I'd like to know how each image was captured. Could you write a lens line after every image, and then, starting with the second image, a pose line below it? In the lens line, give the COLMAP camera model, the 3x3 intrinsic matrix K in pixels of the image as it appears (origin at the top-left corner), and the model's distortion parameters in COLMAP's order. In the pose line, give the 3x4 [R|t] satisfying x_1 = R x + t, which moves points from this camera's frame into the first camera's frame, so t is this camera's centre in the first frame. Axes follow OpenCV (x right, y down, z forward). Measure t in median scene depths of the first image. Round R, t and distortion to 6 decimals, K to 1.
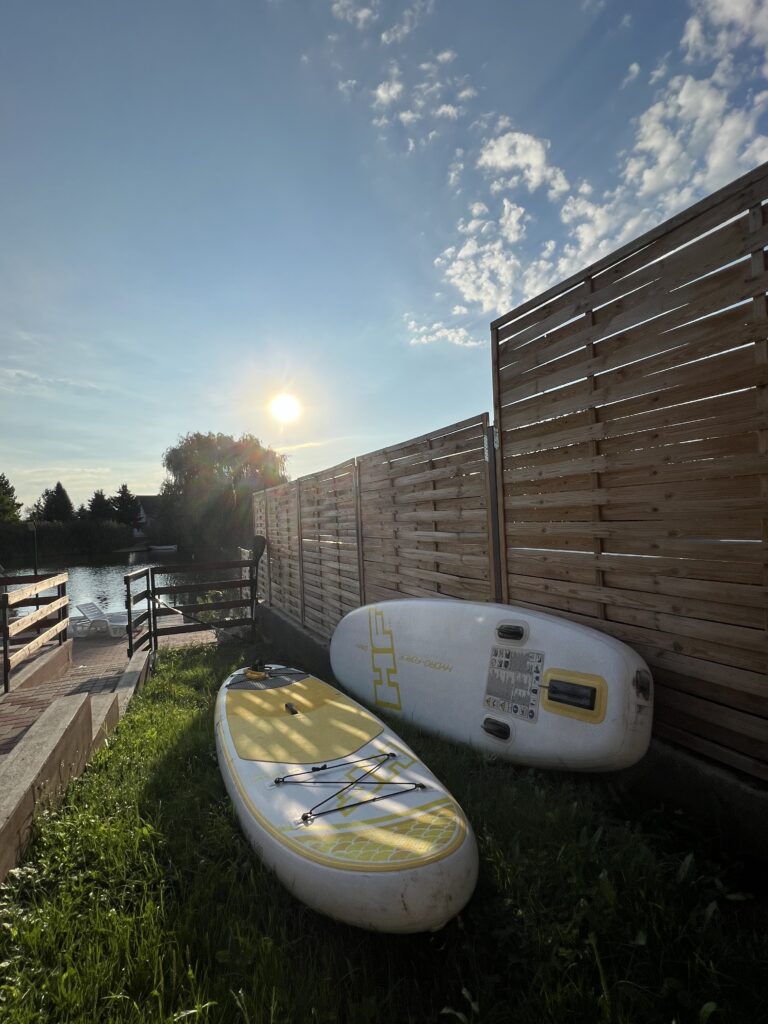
lens RADIAL K [[448.8, 0, 384.0], [0, 448.8, 512.0], [0, 0, 1]] dist [0.000328, 0.000019]
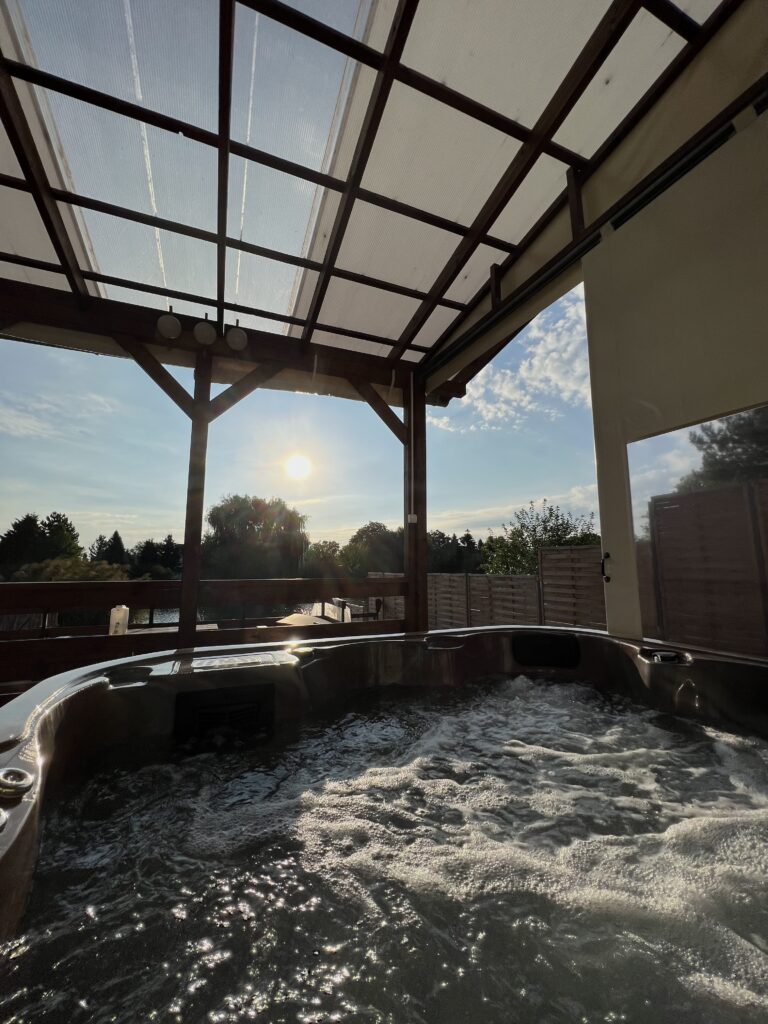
lens RADIAL K [[413.5, 0, 384.0], [0, 413.5, 512.0], [0, 0, 1]] dist [0.000089, -0.000004]
pose [[0.997060, 0.047890, 0.059815, -0.077921], [-0.041093, 0.993069, -0.110111, -0.022829], [-0.064674, 0.107329, 0.992118, -0.139018]]
